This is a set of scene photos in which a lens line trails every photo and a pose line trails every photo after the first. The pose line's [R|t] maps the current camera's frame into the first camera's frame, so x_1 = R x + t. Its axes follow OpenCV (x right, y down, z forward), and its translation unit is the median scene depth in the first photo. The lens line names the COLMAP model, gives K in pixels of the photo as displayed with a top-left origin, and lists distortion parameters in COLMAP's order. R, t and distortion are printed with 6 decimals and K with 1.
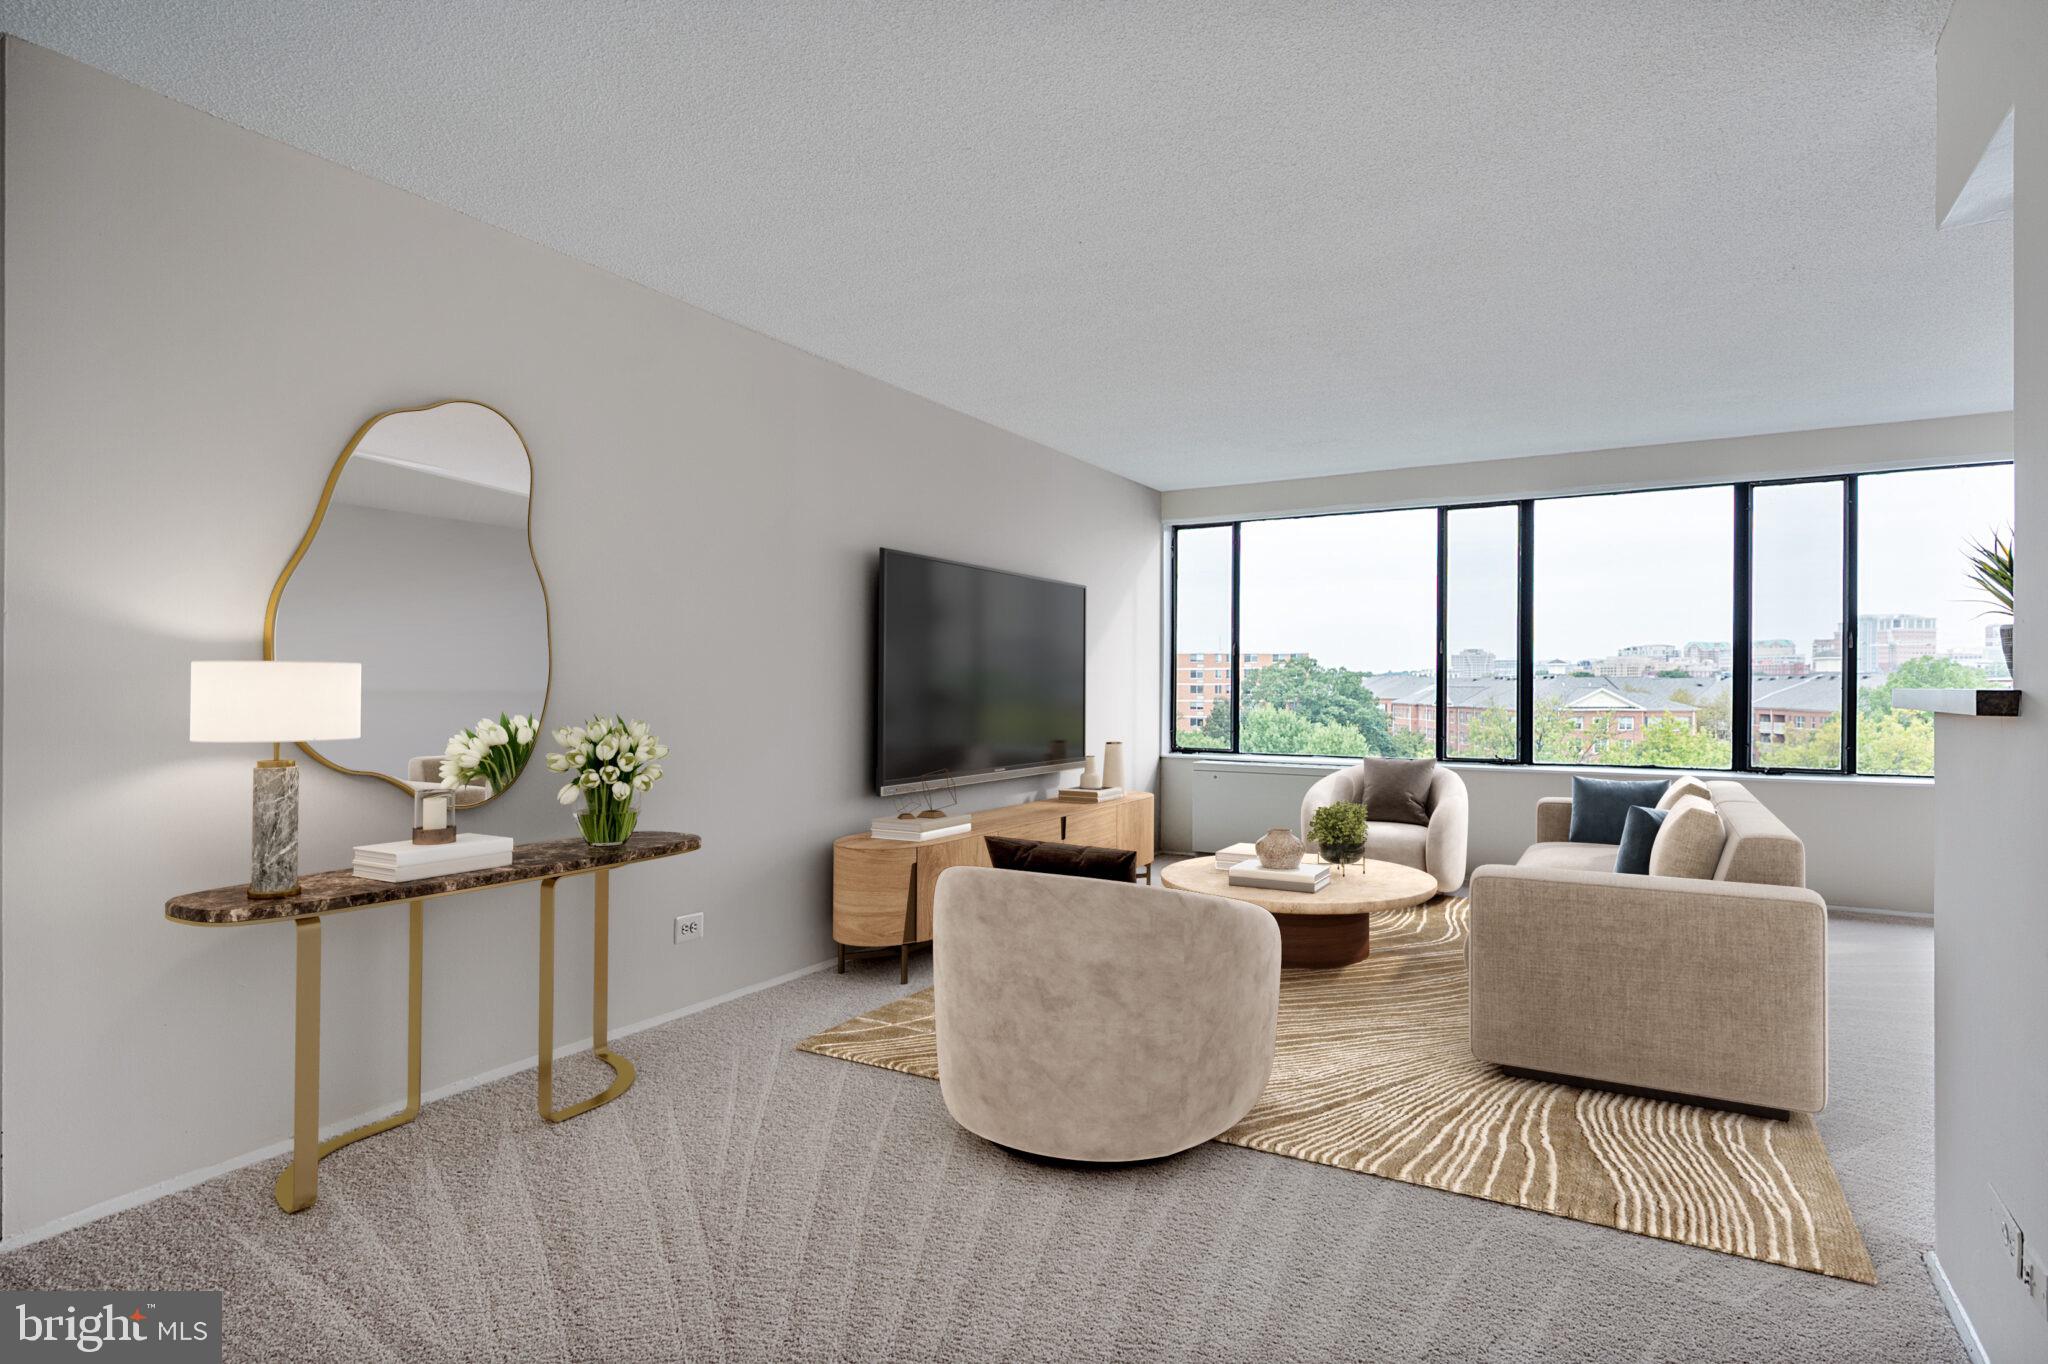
lens RADIAL K [[1073.5, 0, 1024.0], [0, 1073.5, 682.0], [0, 0, 1]] dist [0.002357, 0.000355]
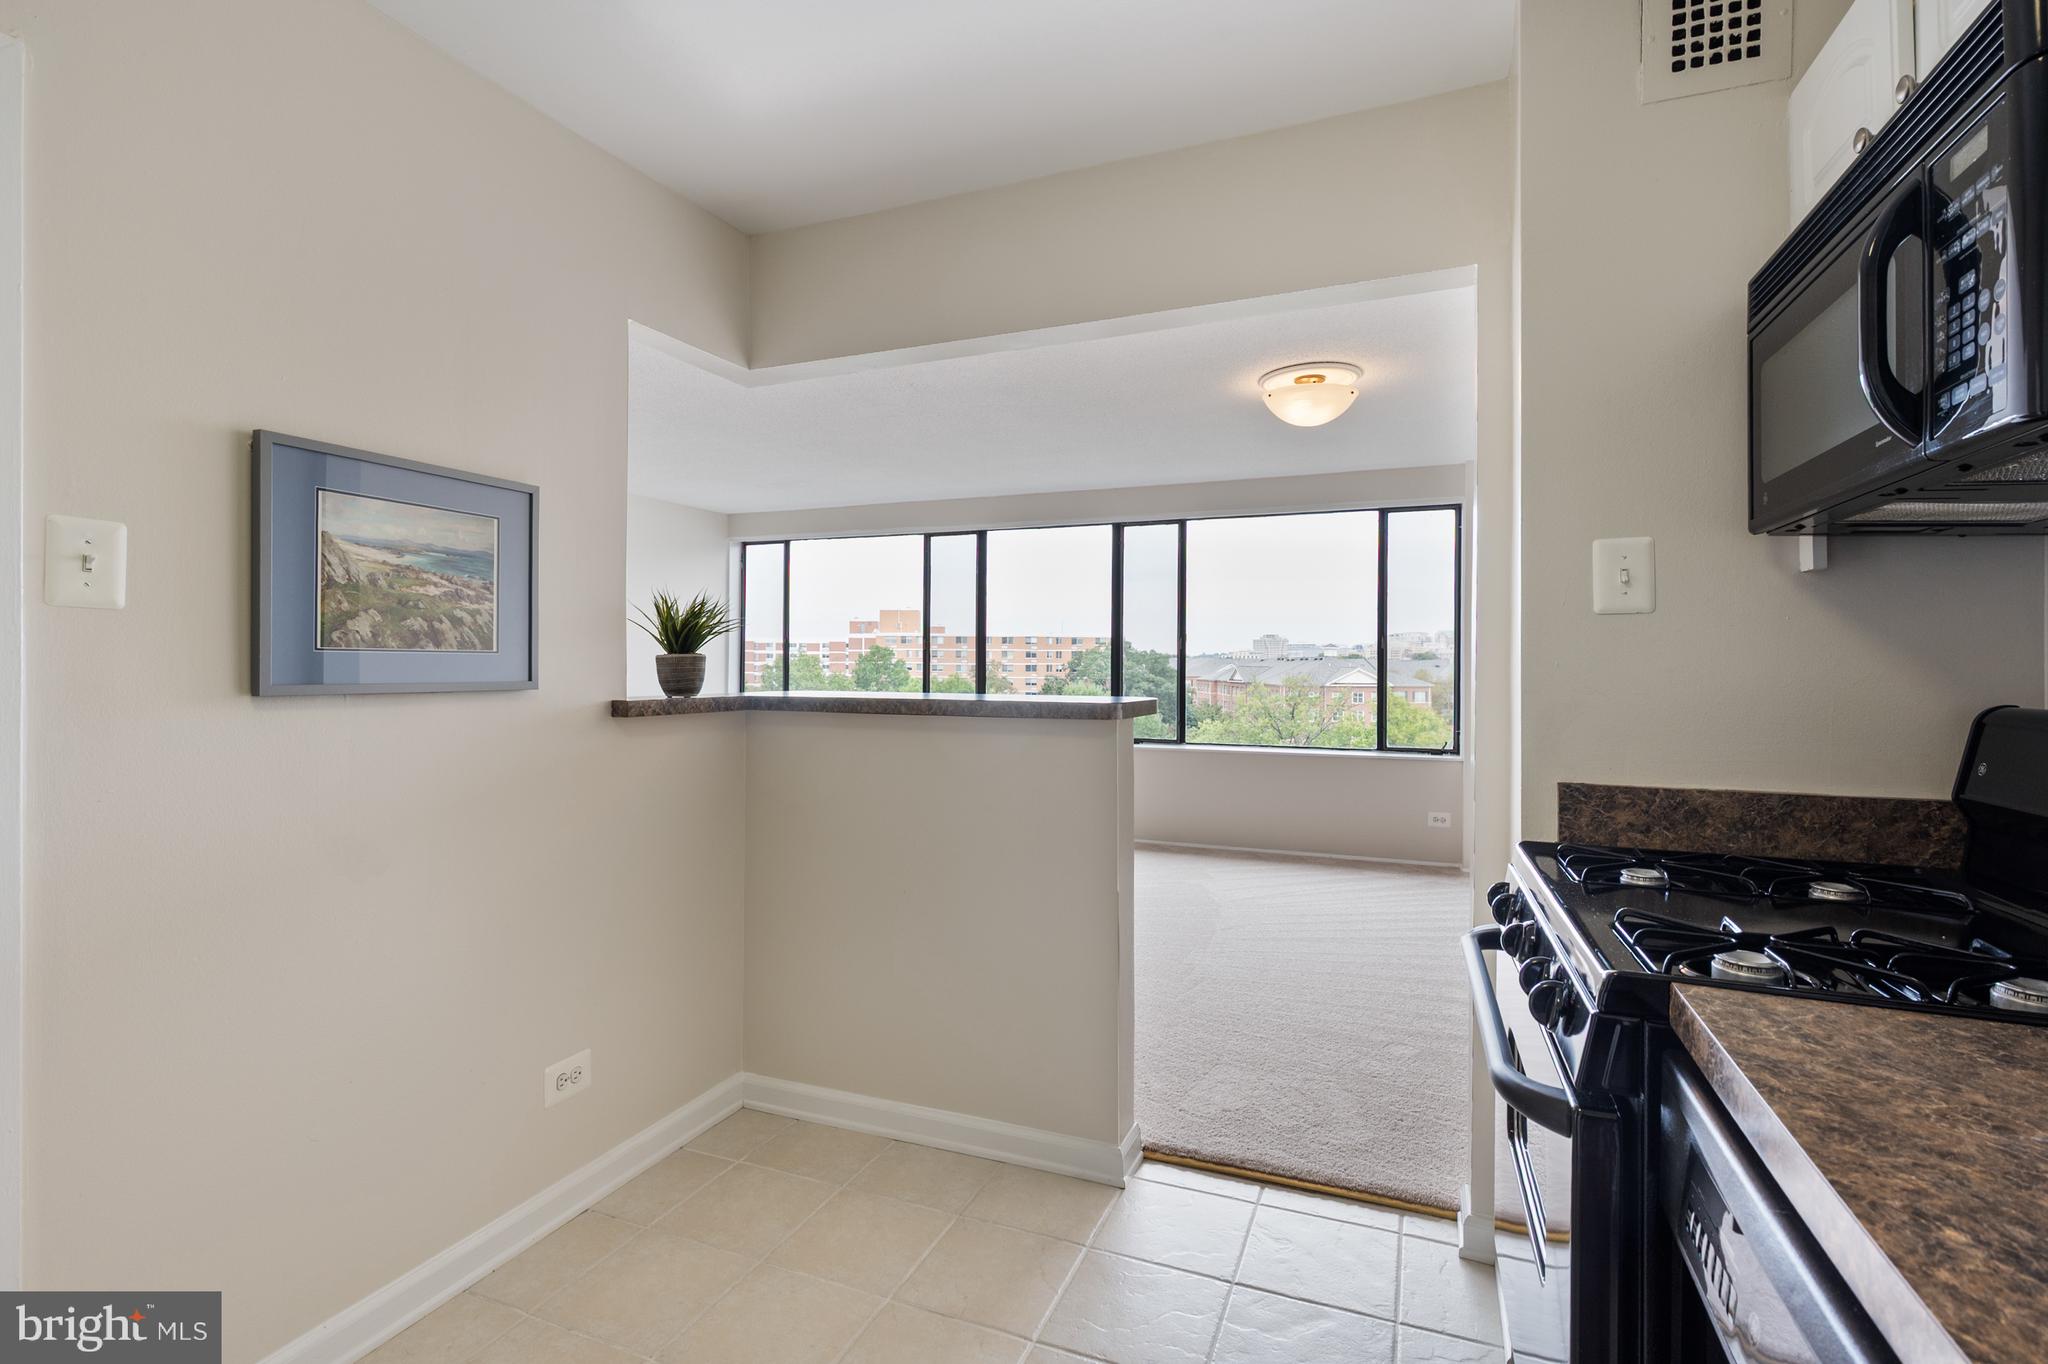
lens RADIAL K [[947.0, 0, 1024.0], [0, 947.0, 682.0], [0, 0, 1]] dist [-0.000768, -0.000032]
pose [[0.989877, 0.000519, 0.141925, 0.317941], [-0.003622, 0.999760, 0.021604, -0.004325], [-0.141880, -0.021899, 0.989642, -0.172627]]
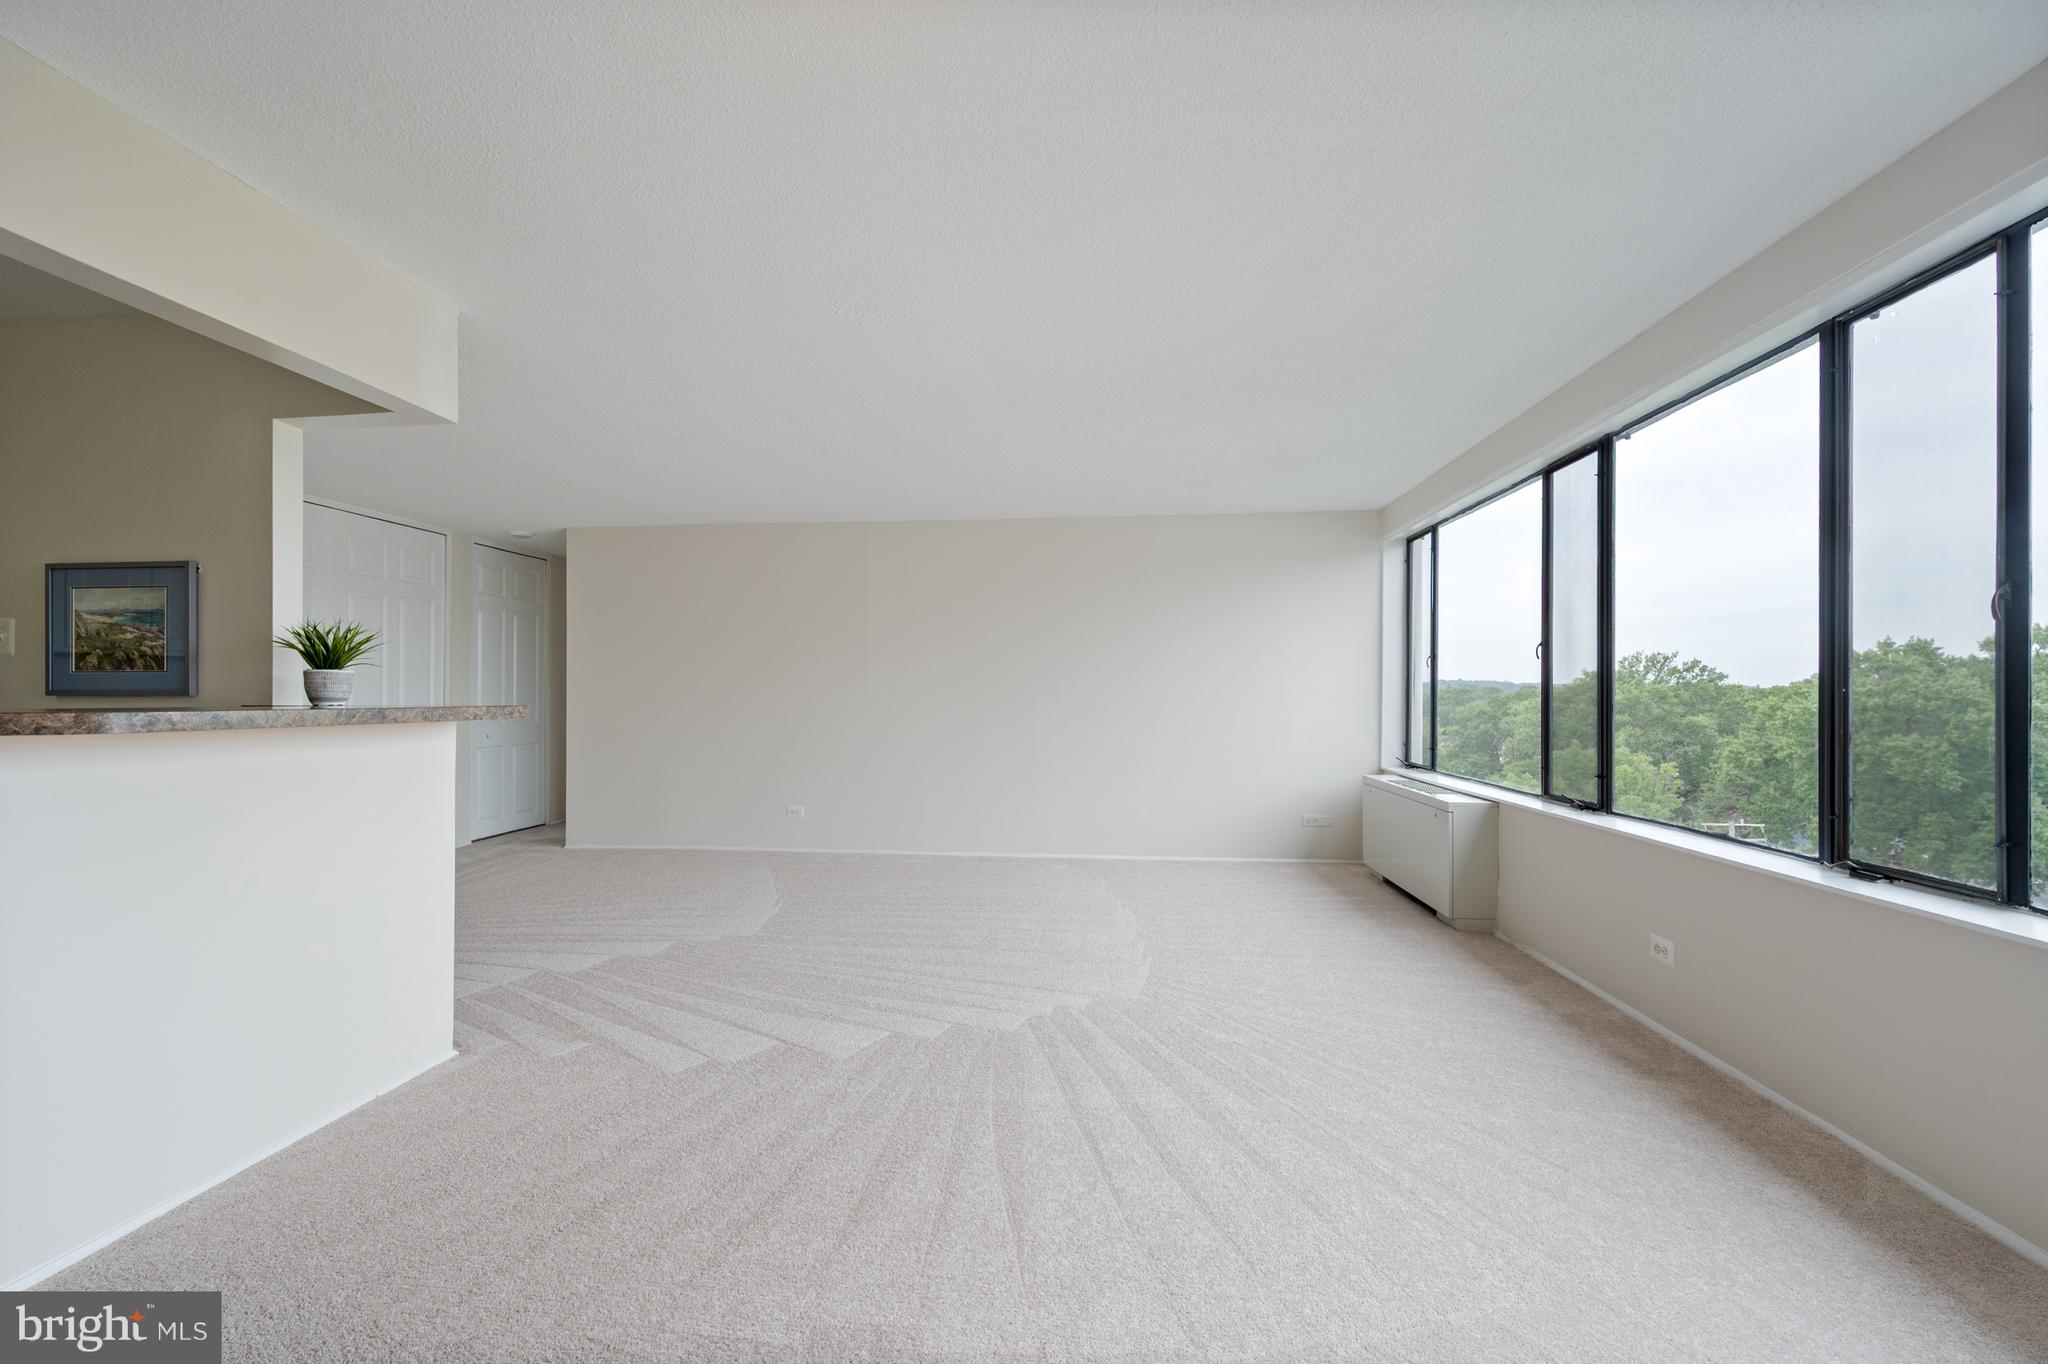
lens RADIAL K [[789.6, 0, 1024.0], [0, 789.6, 682.0], [0, 0, 1]] dist [0.000519, 0.000050]
pose [[0.423082, -0.011202, -0.906022, 0.722798], [0.003938, 0.999937, -0.010524, 0.004228], [0.906083, 0.000885, 0.423100, 0.354055]]
